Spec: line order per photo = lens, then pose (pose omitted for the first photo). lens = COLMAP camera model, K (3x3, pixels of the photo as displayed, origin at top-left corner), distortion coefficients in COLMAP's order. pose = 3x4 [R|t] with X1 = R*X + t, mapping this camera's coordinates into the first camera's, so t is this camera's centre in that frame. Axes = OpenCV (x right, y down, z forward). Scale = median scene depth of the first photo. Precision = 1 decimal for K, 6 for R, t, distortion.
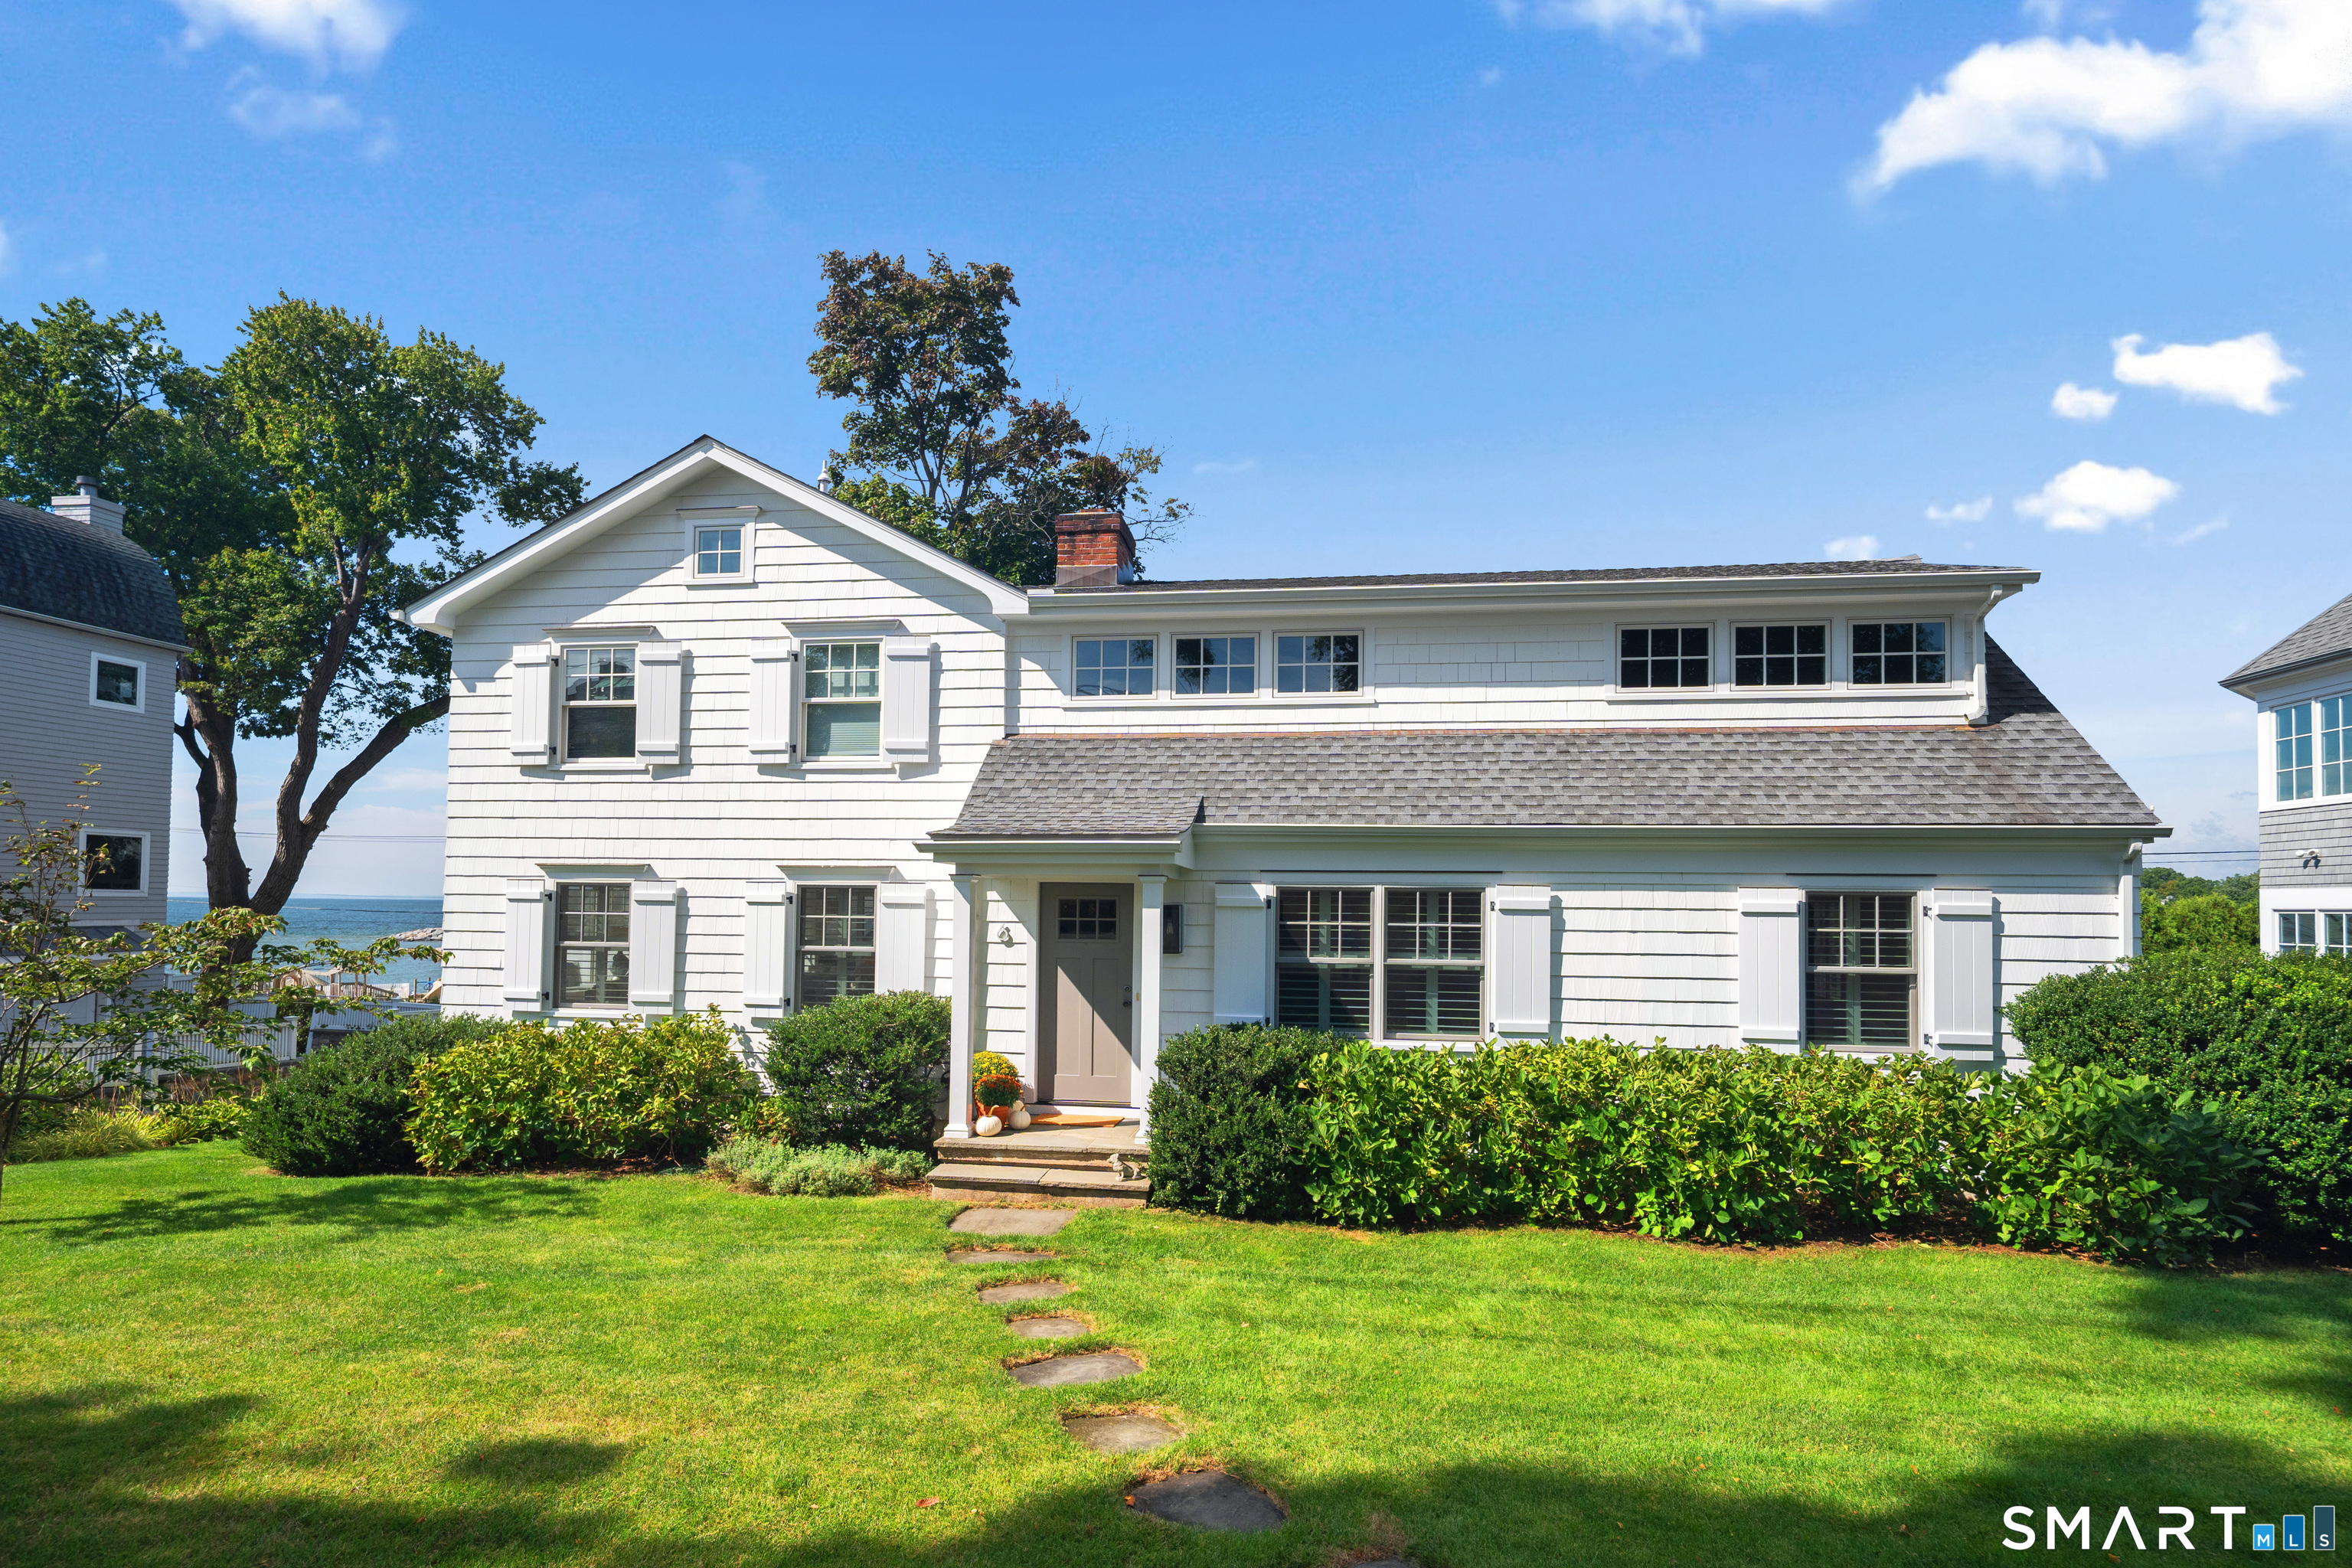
lens RADIAL K [[1135.1, 0, 1164.3], [0, 1135.1, 817.5], [0, 0, 1]] dist [0.001547, 0.000229]
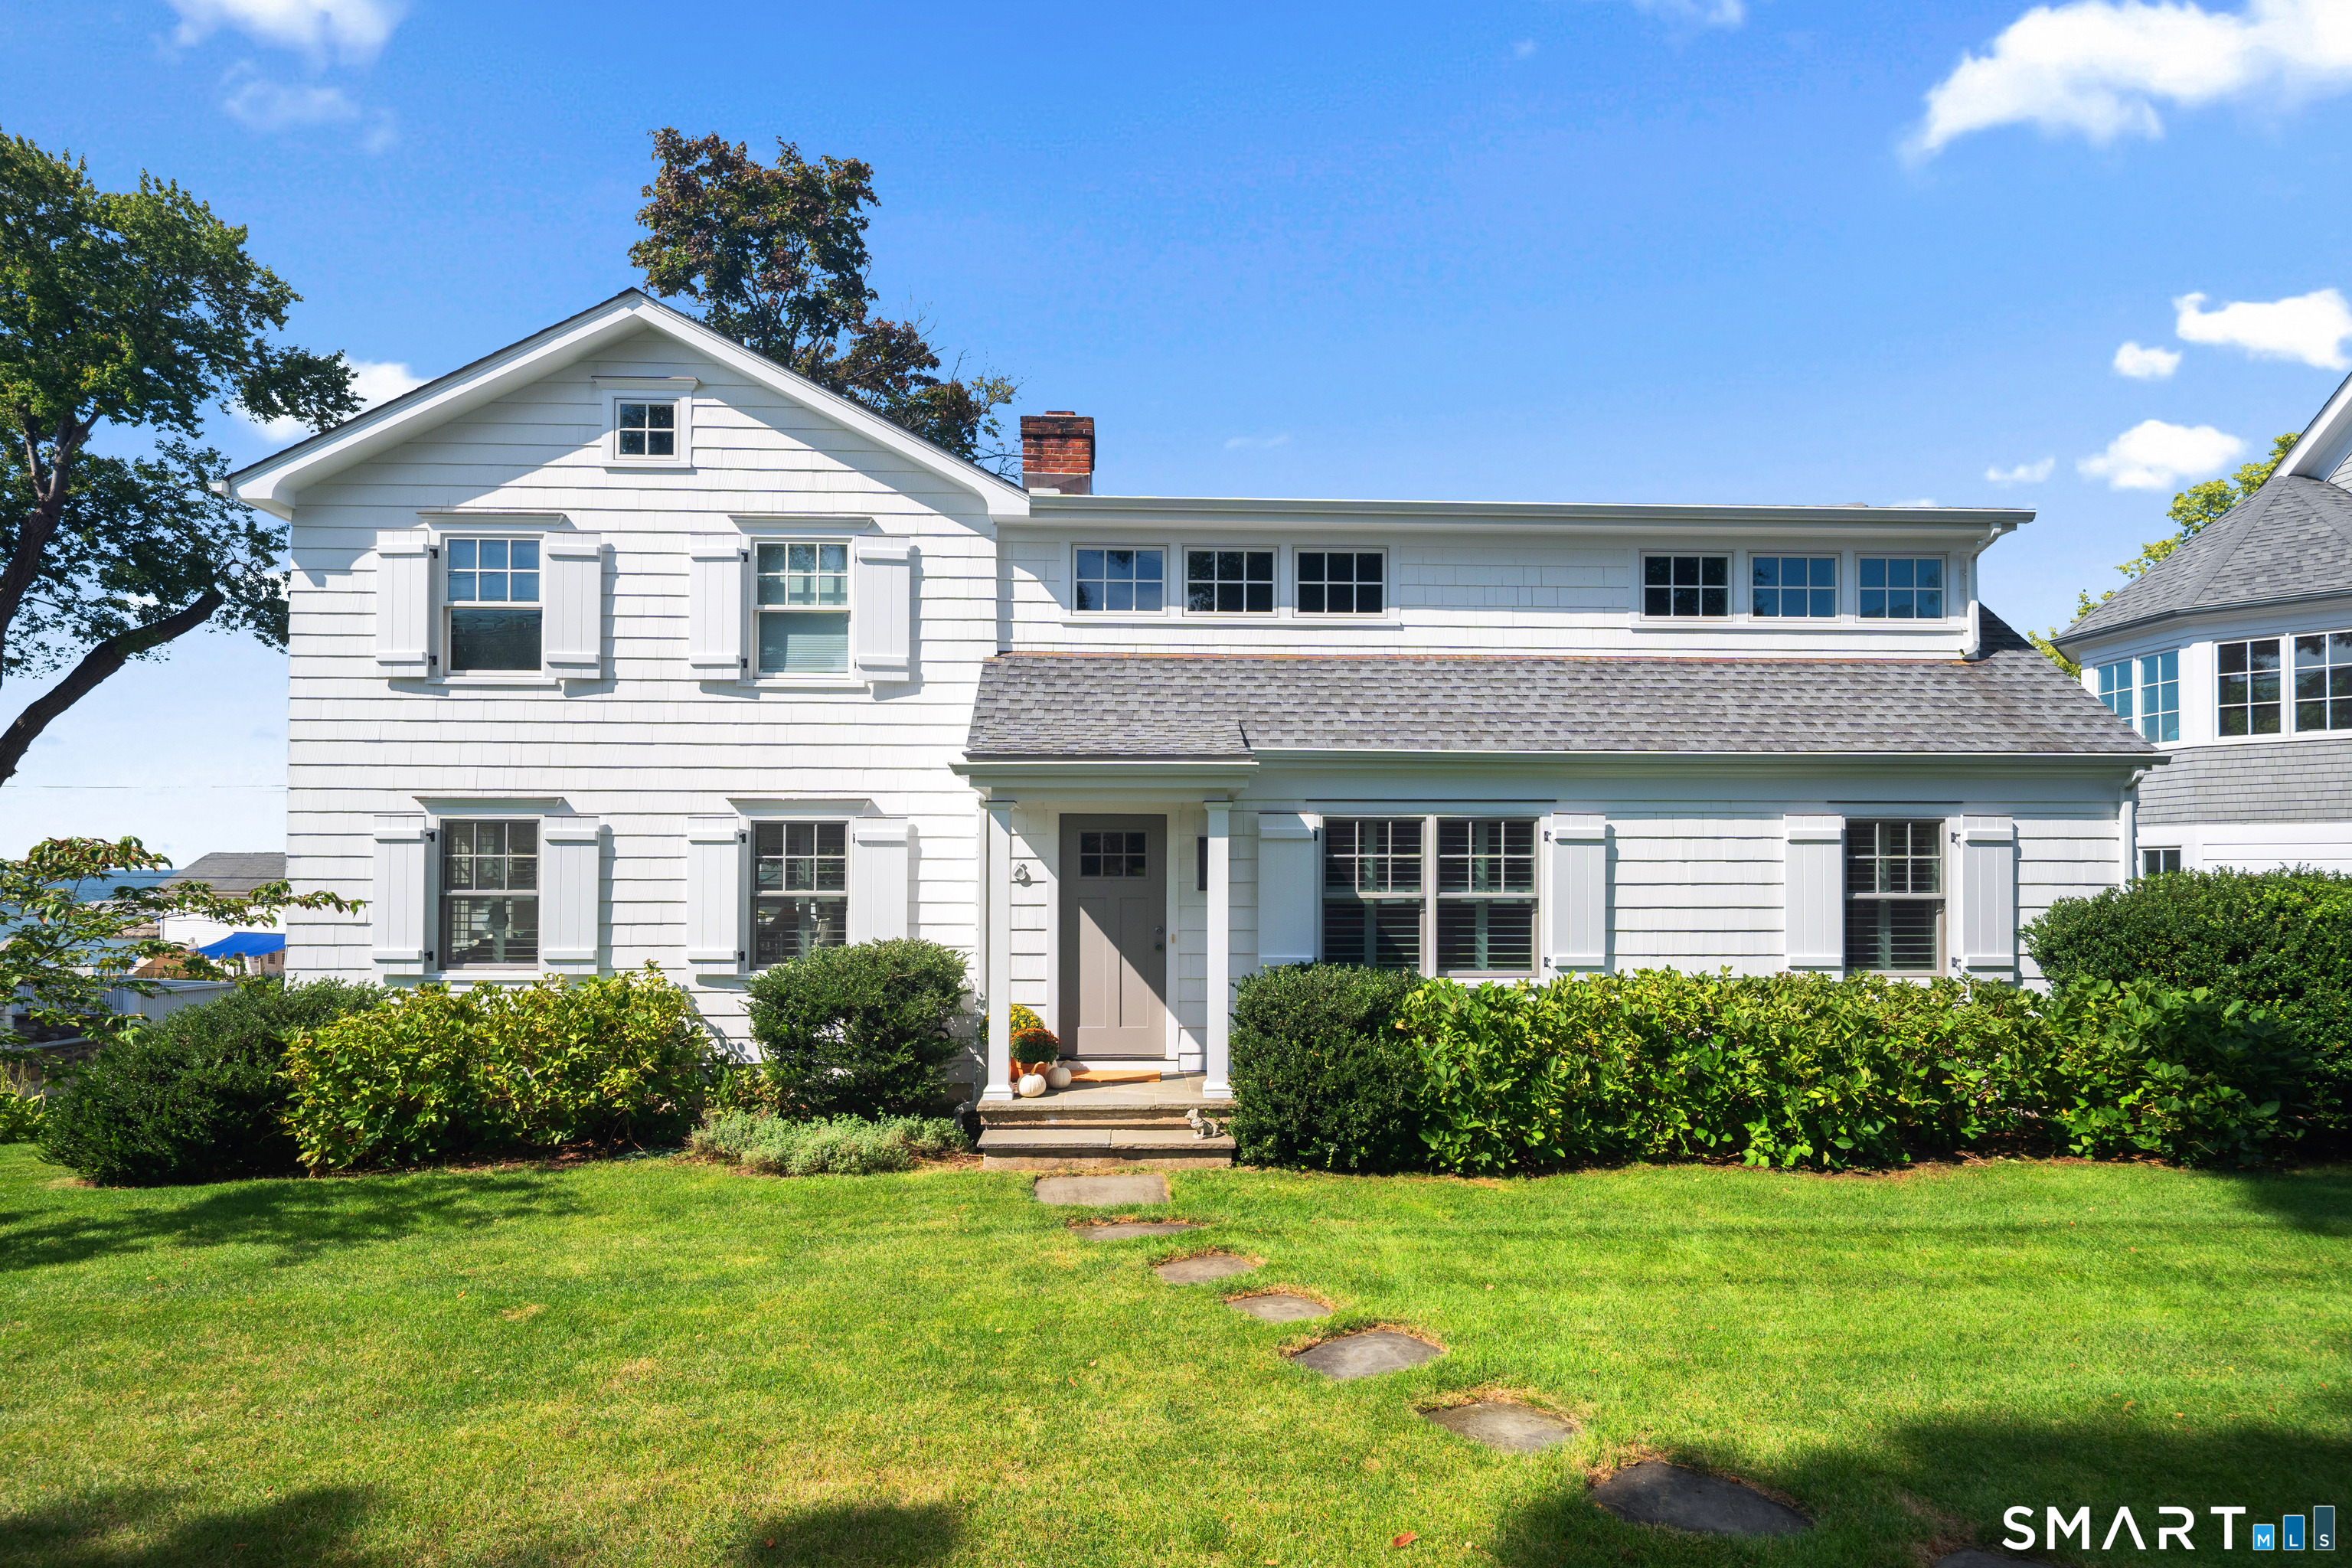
lens RADIAL K [[1154.6, 0, 1178.6], [0, 1154.6, 798.7], [0, 0, 1]] dist [0.003067, -0.002272]
pose [[0.985010, 0.000657, 0.172496, -0.176175], [-0.004191, 0.999789, 0.020125, 0.026778], [-0.172447, -0.020547, 0.984805, 0.089296]]
